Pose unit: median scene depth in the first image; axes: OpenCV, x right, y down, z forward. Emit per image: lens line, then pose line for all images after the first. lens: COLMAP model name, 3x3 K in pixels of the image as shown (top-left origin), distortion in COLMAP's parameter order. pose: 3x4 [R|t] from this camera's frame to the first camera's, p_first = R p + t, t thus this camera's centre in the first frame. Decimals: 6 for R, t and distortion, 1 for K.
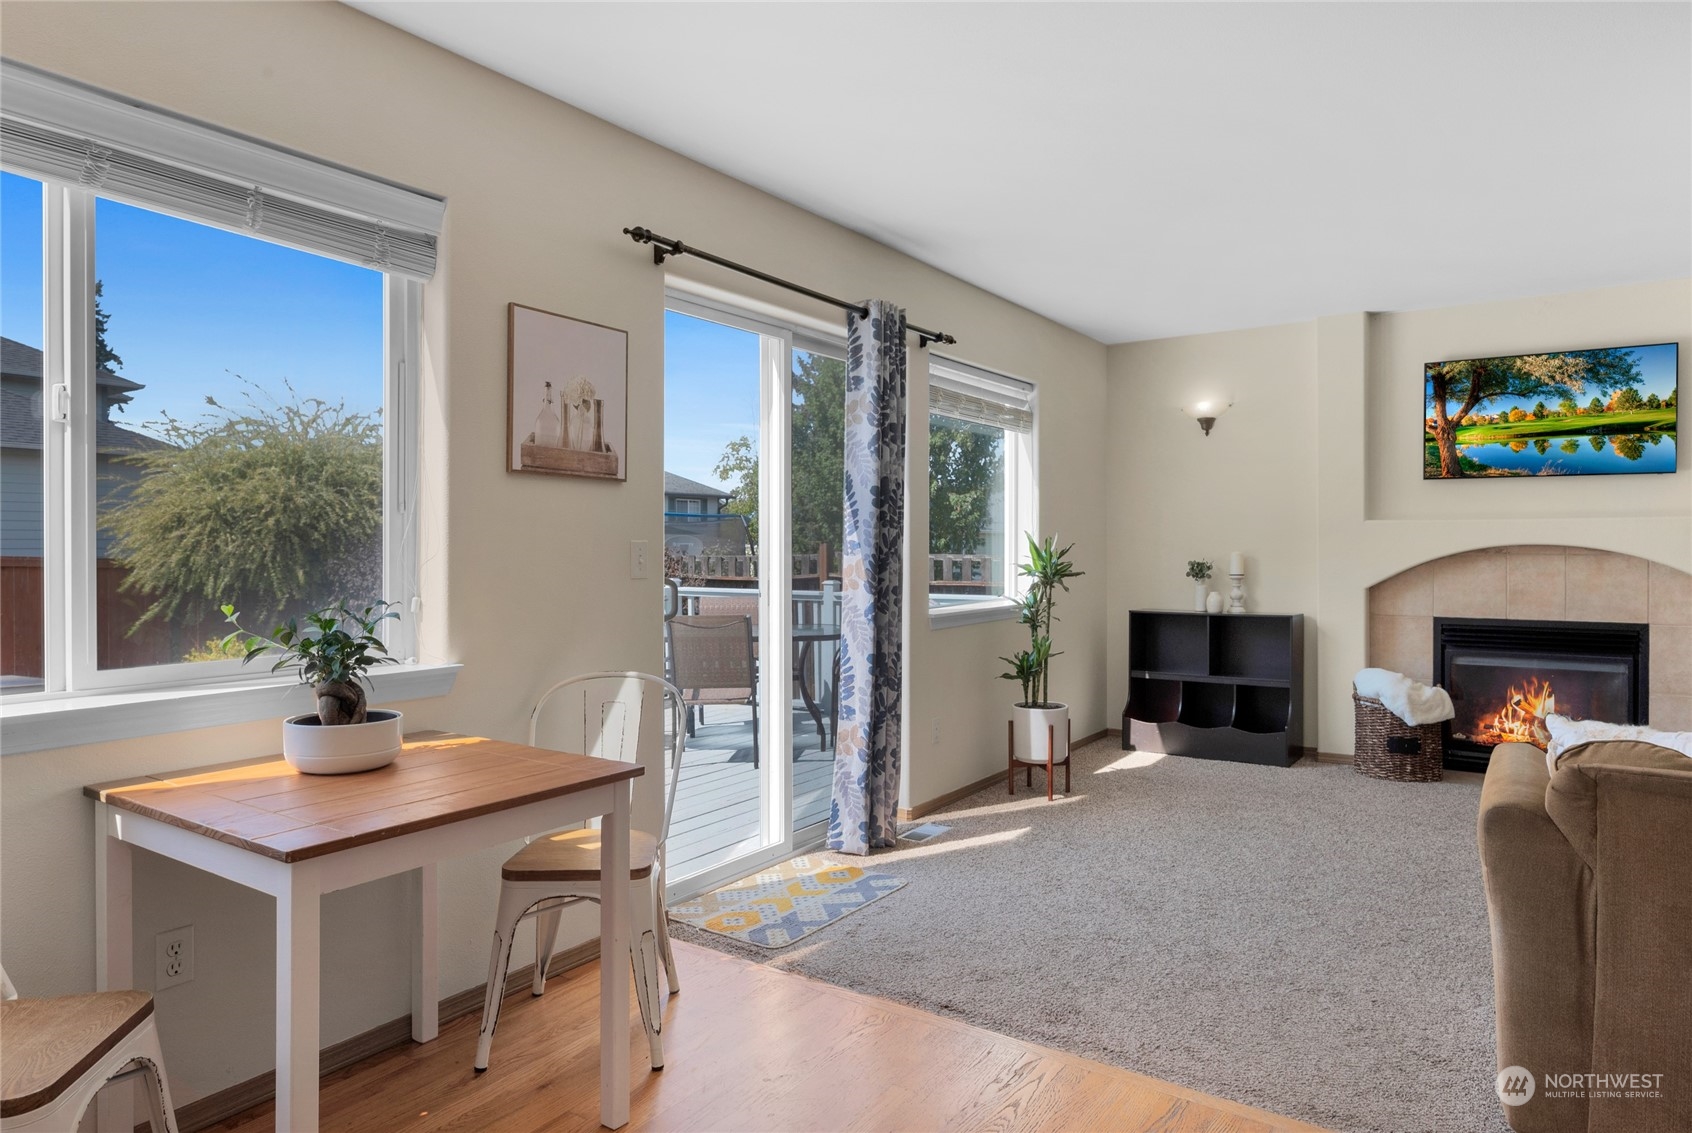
lens RADIAL K [[1042.4, 0, 865.8], [0, 1042.4, 548.5], [0, 0, 1]] dist [-0.014256, -0.000063]
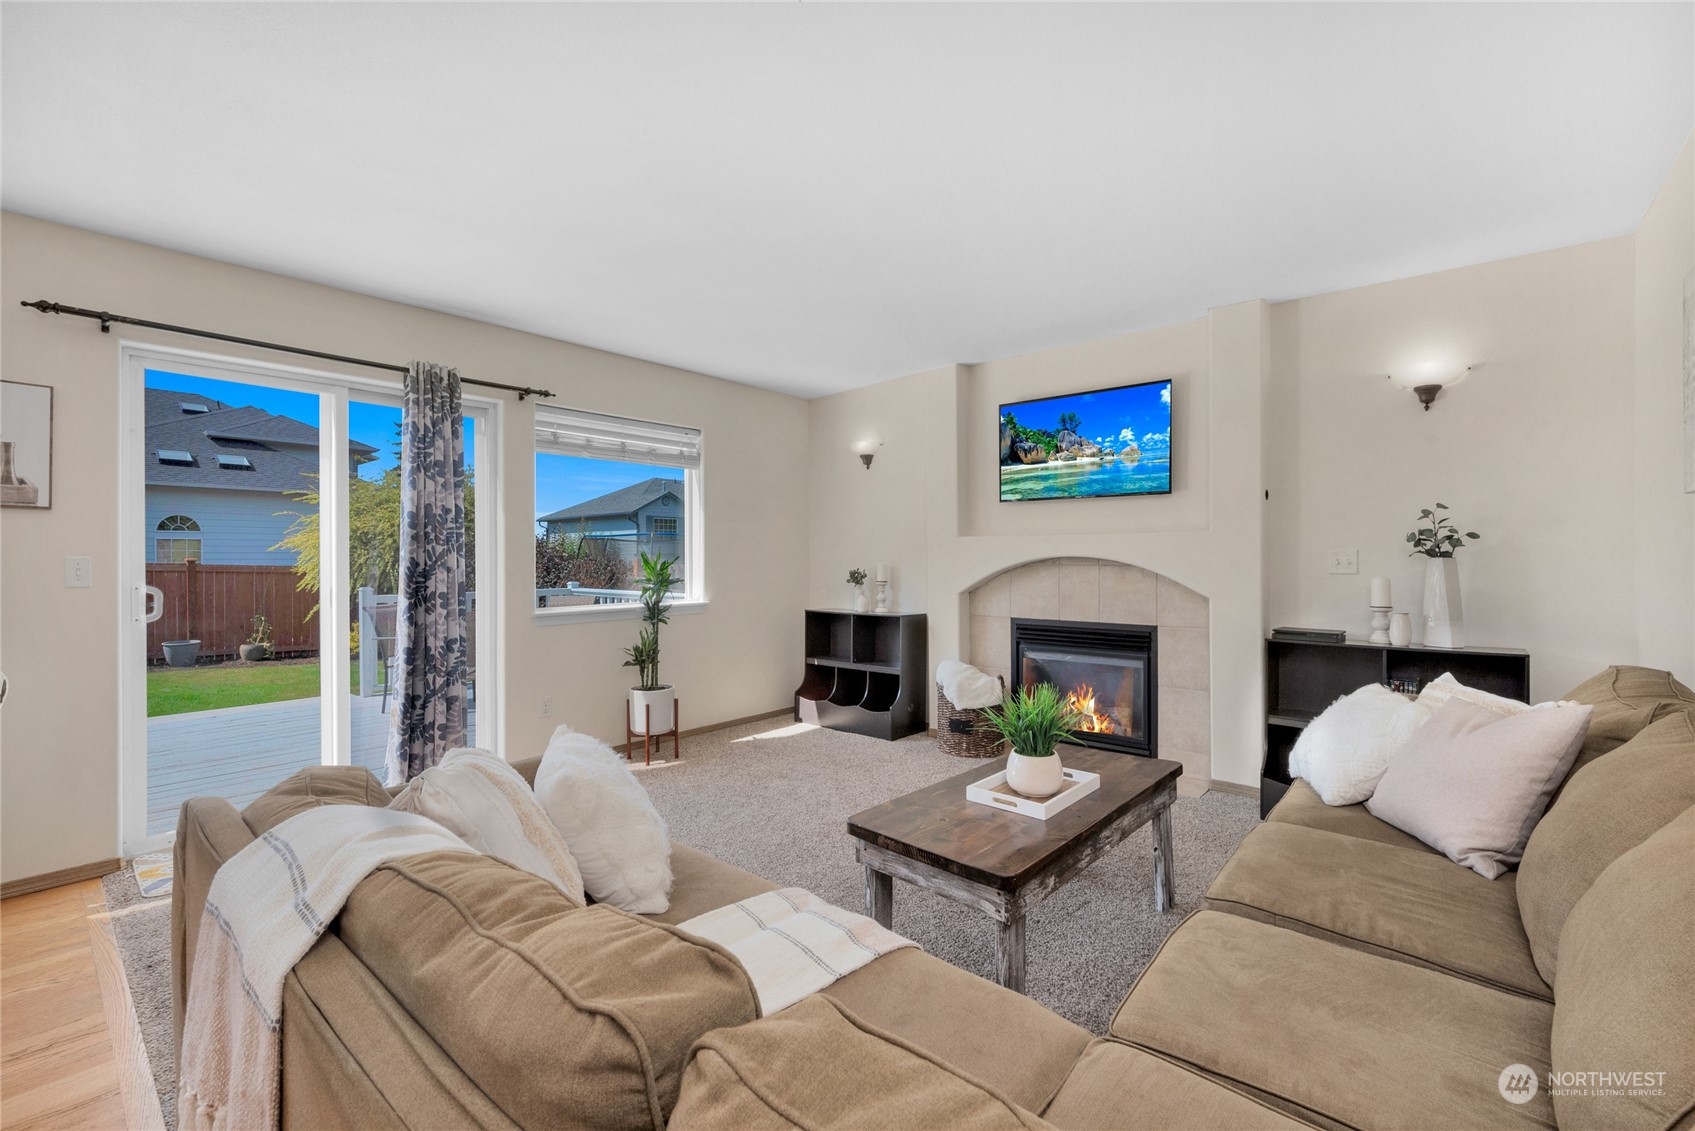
lens RADIAL K [[747.8, 0, 839.5], [0, 747.8, 551.5], [0, 0, 1]] dist [-0.001459, 0.002102]
pose [[0.994276, -0.003230, -0.106794, 0.422537], [0.002224, 0.999952, -0.009534, -0.001828], [0.106820, 0.009242, 0.994235, 0.119317]]
